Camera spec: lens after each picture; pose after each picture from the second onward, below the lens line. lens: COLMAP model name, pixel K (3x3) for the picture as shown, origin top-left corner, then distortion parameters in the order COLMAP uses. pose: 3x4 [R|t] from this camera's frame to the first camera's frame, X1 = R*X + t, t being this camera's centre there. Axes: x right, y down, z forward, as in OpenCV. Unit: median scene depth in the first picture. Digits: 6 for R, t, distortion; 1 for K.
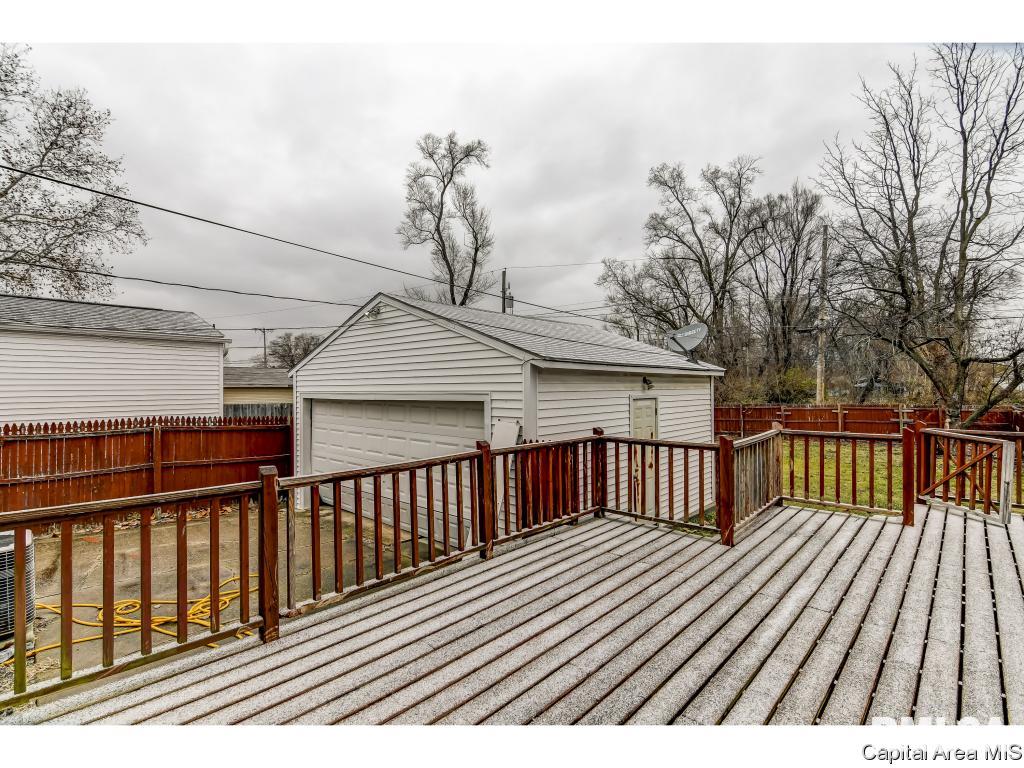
lens RADIAL K [[493.2, 0, 506.6], [0, 493.2, 383.6], [0, 0, 1]] dist [0.003778, -0.002545]
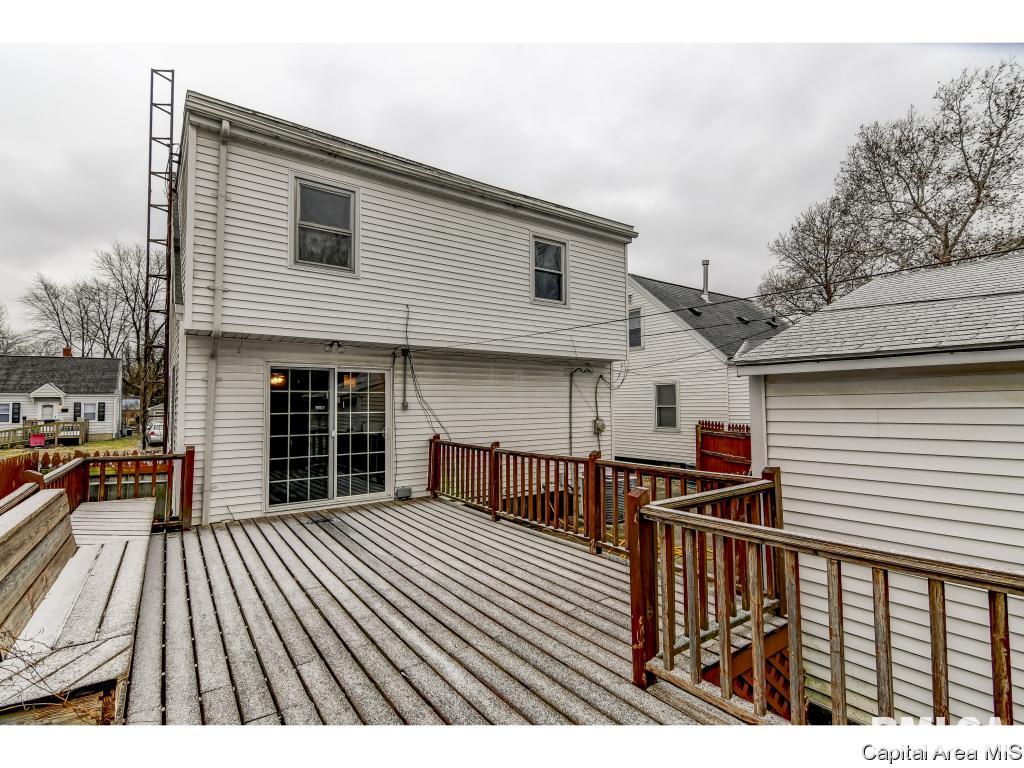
lens RADIAL K [[493.2, 0, 517.8], [0, 493.2, 384.2], [0, 0, 1]] dist [0.003778, -0.002545]
pose [[-0.197267, -0.037165, -0.979645, 1.482792], [0.018396, 0.998965, -0.041603, 0.005482], [0.980177, -0.026228, -0.196379, 1.384850]]
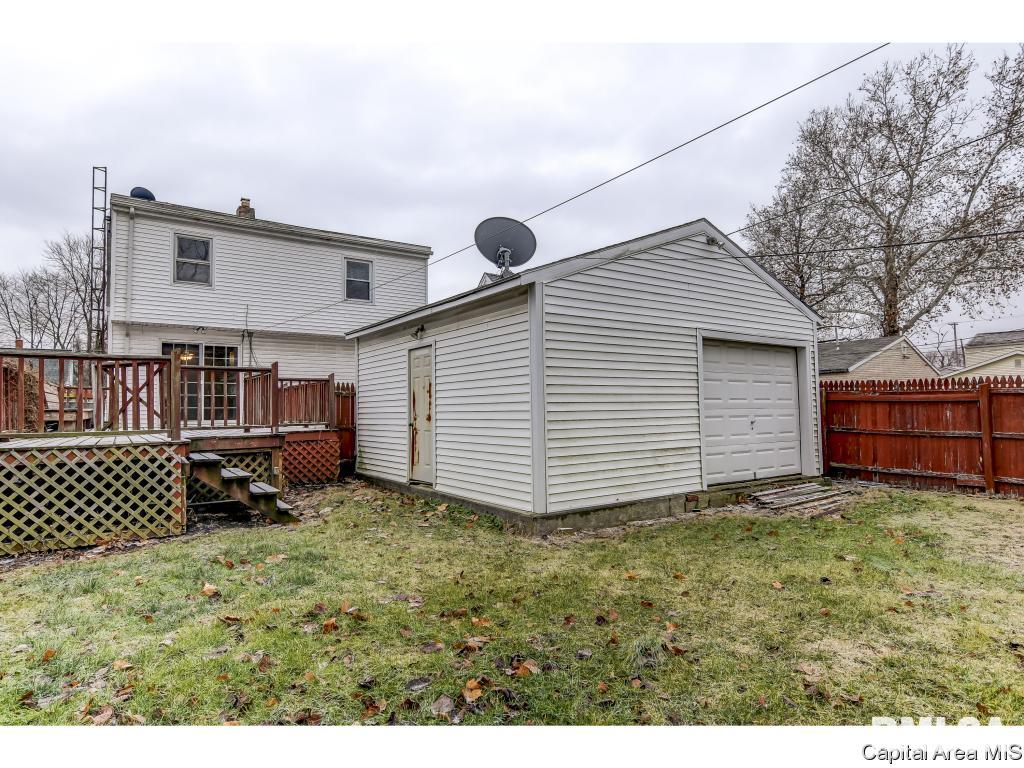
lens RADIAL K [[571.4, 0, 510.6], [0, 571.4, 386.5], [0, 0, 1]] dist [0.008302, -0.001593]
pose [[-0.219066, -0.031381, -0.975205, 1.590759], [0.017874, 0.999186, -0.036168, 0.027623], [0.975546, -0.025354, -0.218327, 1.510609]]
